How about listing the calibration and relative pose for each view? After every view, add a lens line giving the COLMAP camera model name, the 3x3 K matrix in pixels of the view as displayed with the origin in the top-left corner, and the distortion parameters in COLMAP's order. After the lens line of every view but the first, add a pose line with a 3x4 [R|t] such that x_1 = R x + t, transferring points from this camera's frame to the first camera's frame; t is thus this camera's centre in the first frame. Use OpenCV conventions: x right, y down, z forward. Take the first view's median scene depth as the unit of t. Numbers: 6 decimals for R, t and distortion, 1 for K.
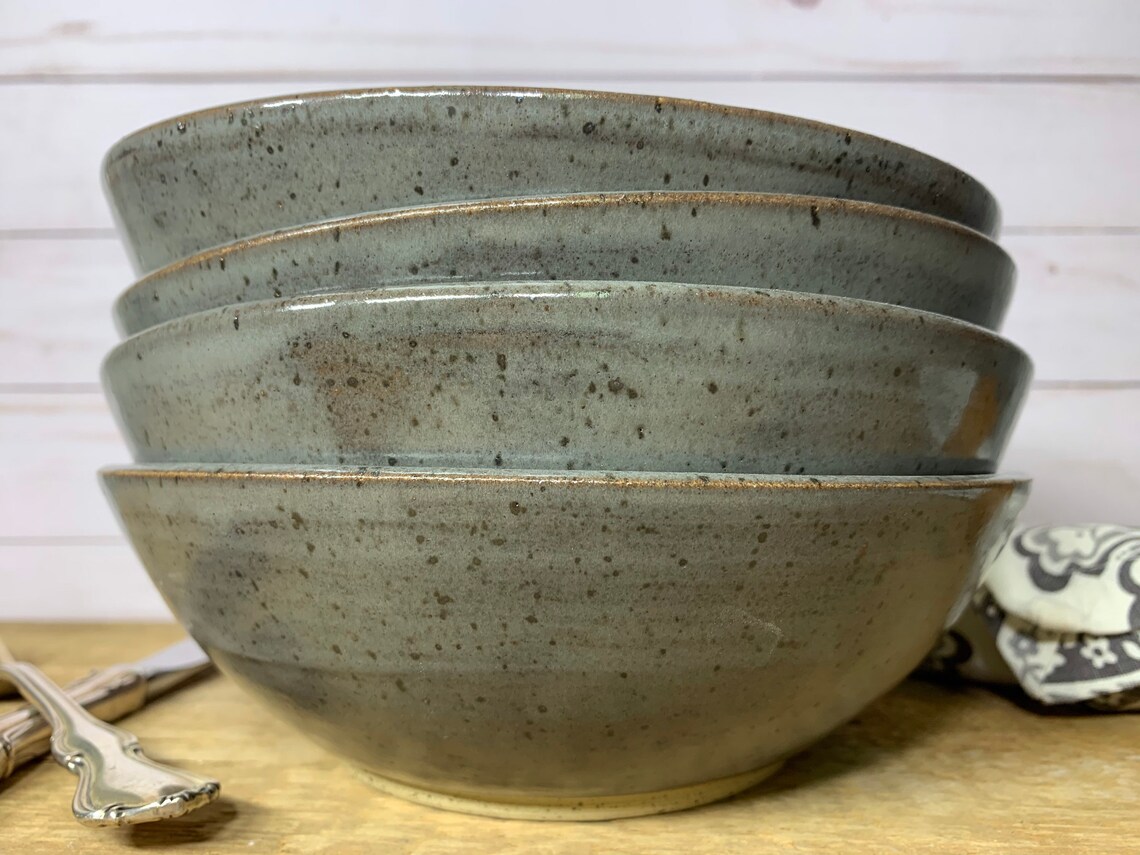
lens RADIAL K [[941.7, 0, 570.0], [0, 941.7, 427.5], [0, 0, 1]] dist [0.204048, -0.655555]
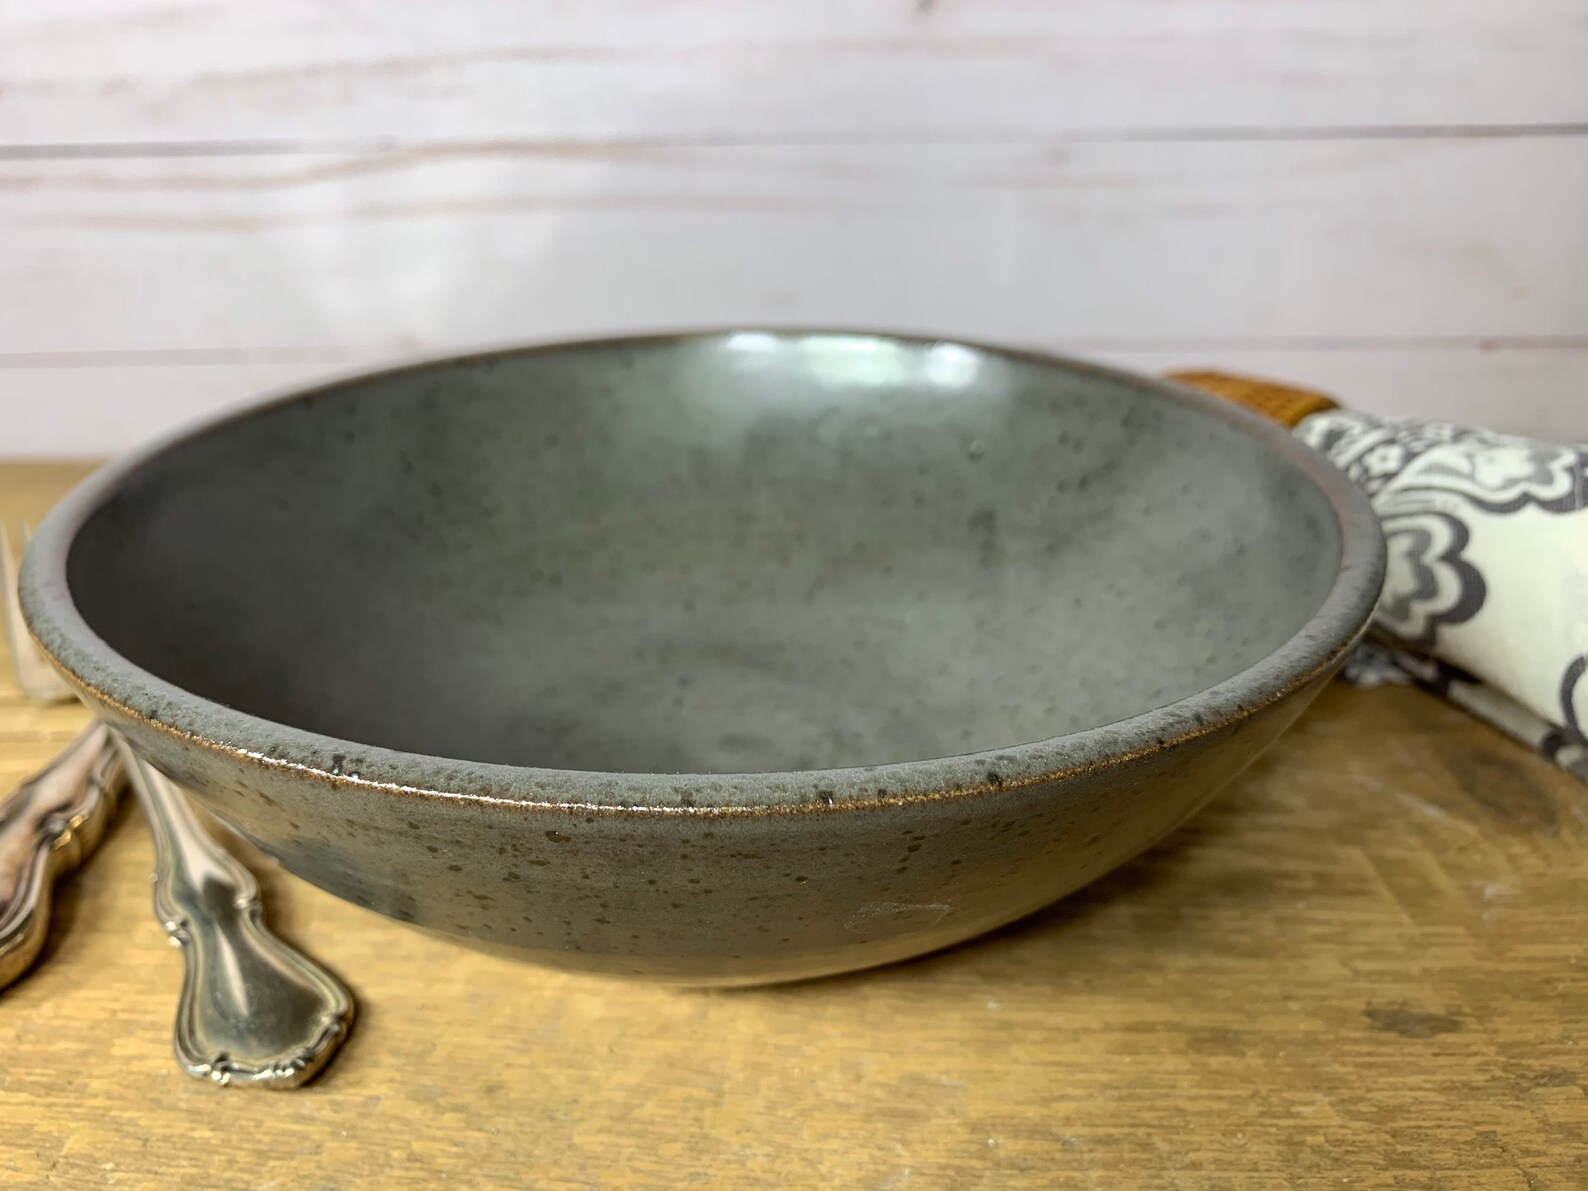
lens RADIAL K [[1307.9, 0, 786.4], [0, 1307.9, 592.4], [0, 0, 1]] dist [0.088504, -0.129159]
pose [[0.998798, 0.003815, -0.048867, 0.149302], [0.017830, 0.900392, 0.434714, -0.462433], [0.045657, -0.435062, 0.899242, 0.196393]]
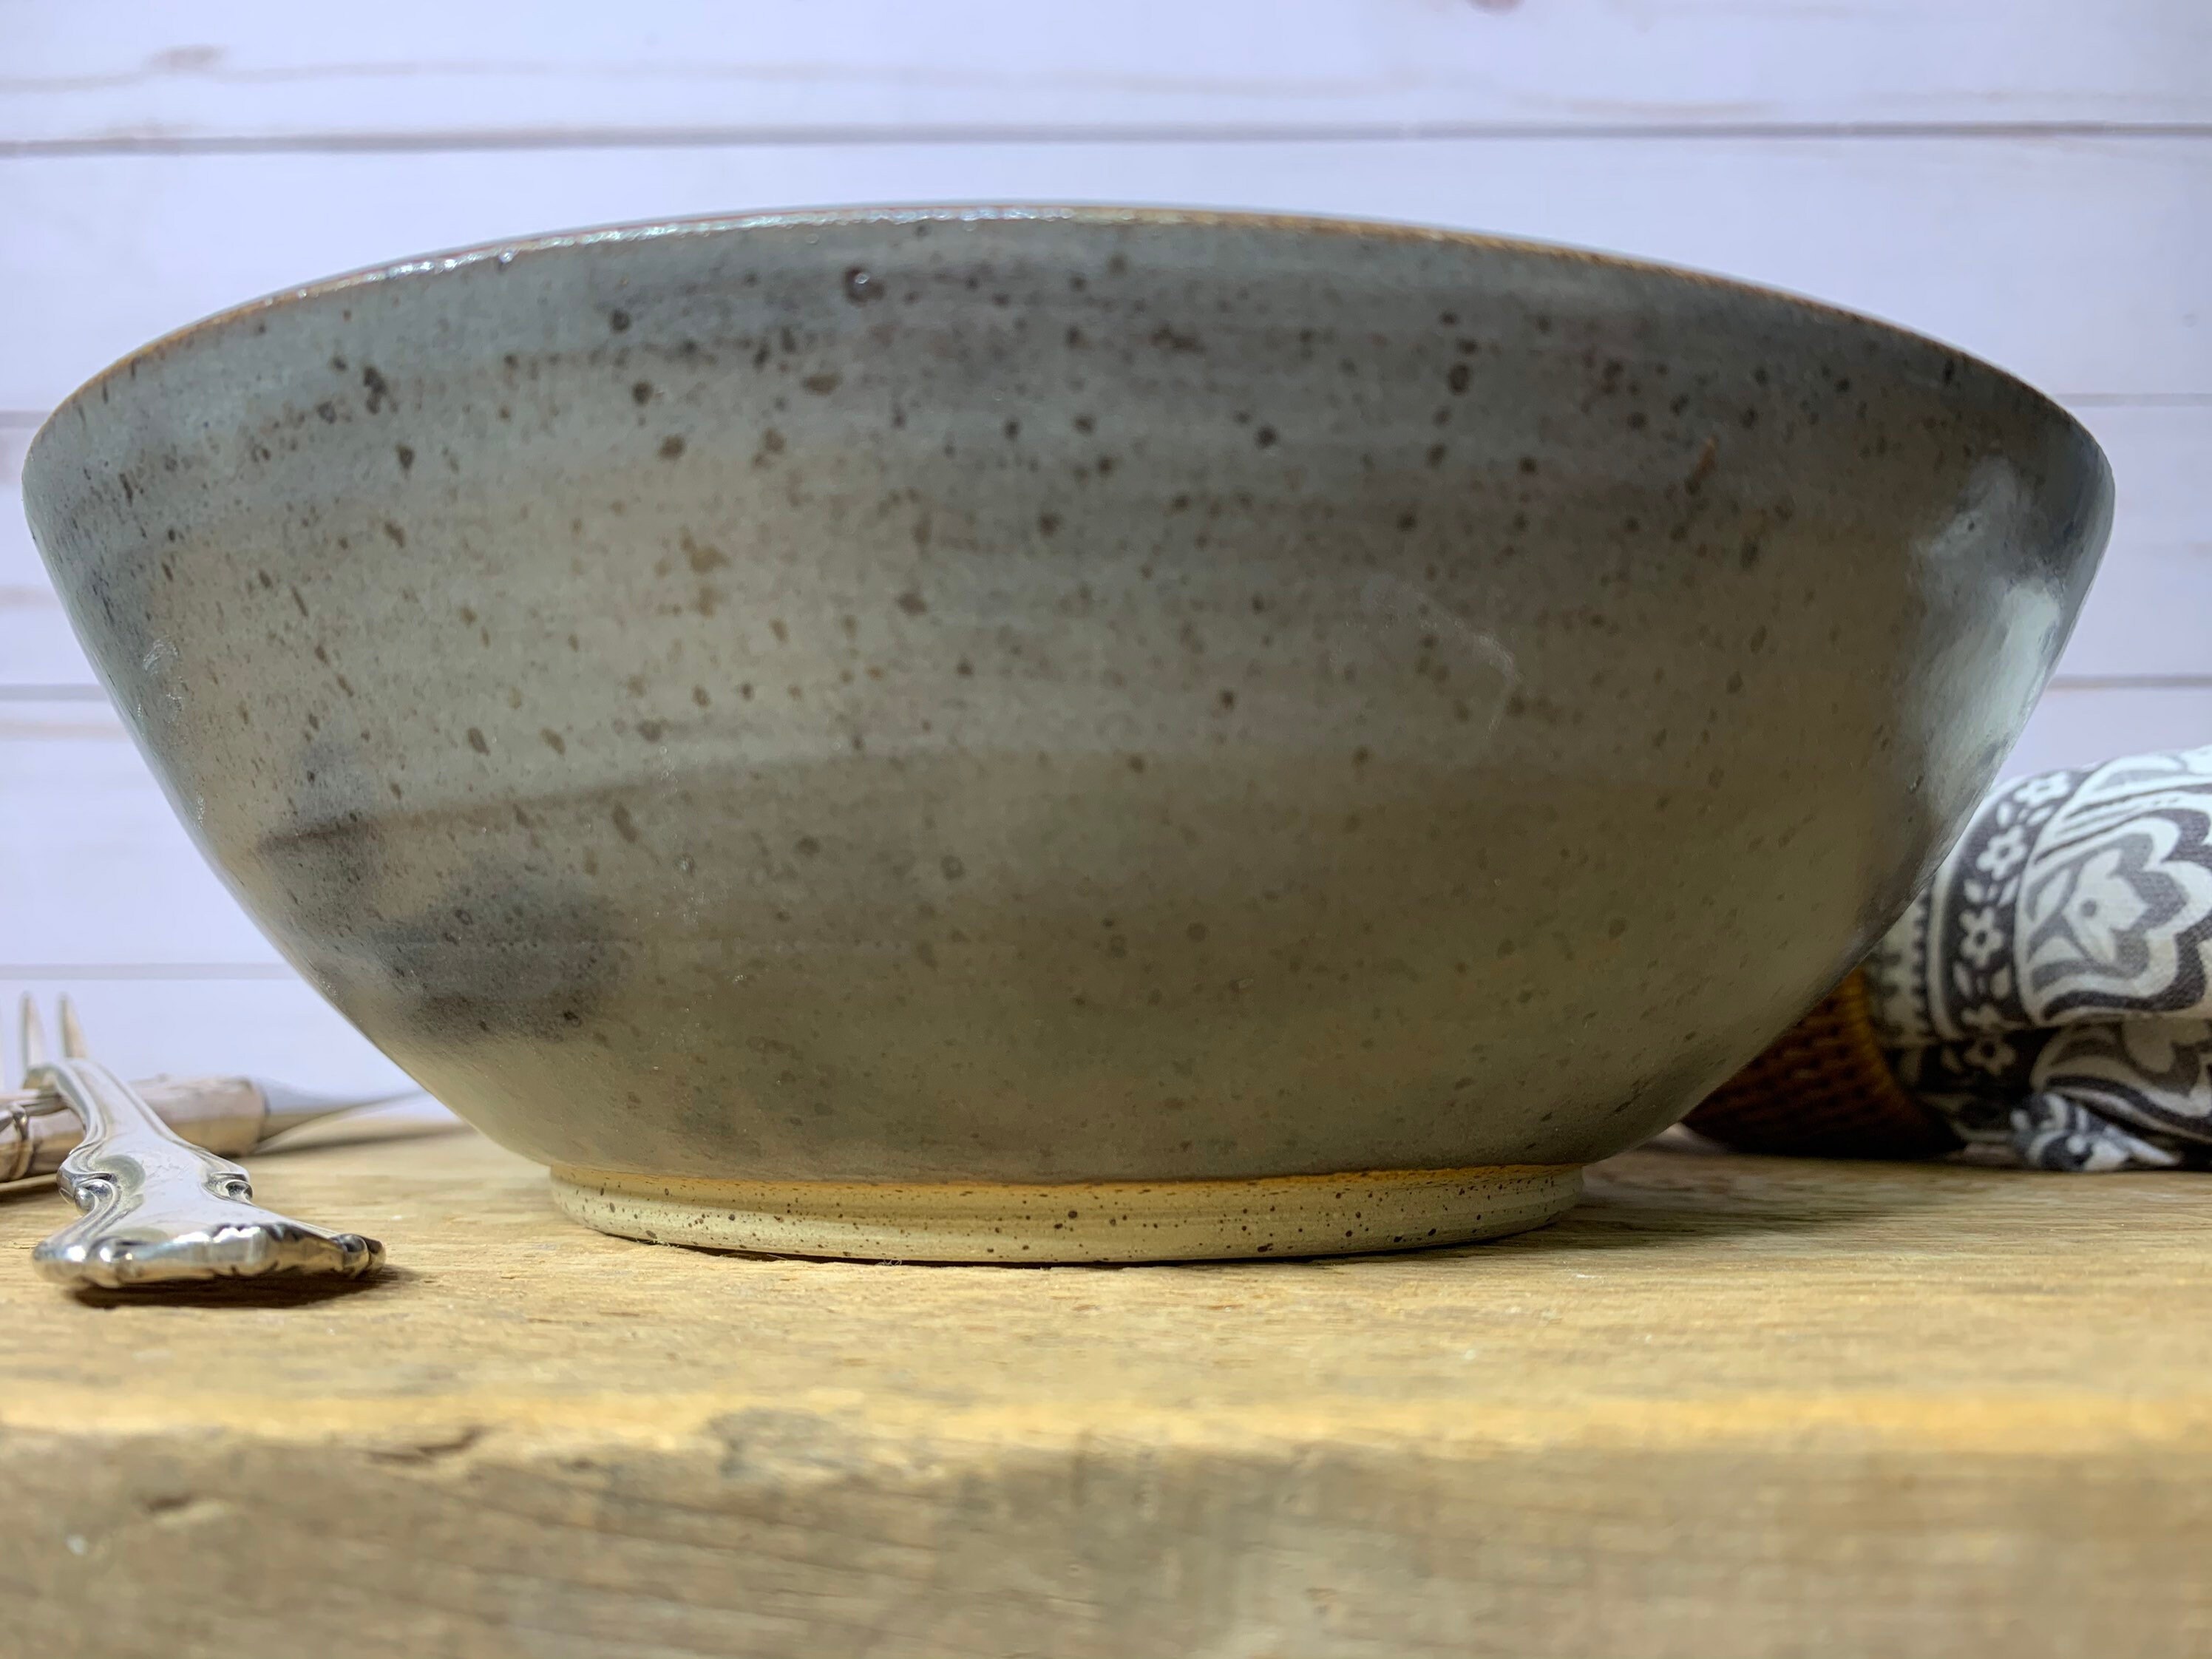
lens RADIAL K [[1827.2, 0, 1106.0], [0, 1827.2, 829.5], [0, 0, 1]] dist [0.204048, -0.655555]
pose [[0.998912, -0.006647, -0.046152, 0.081518], [0.002391, 0.995787, -0.091660, 0.371890], [0.046566, 0.091450, 0.994720, 0.199075]]
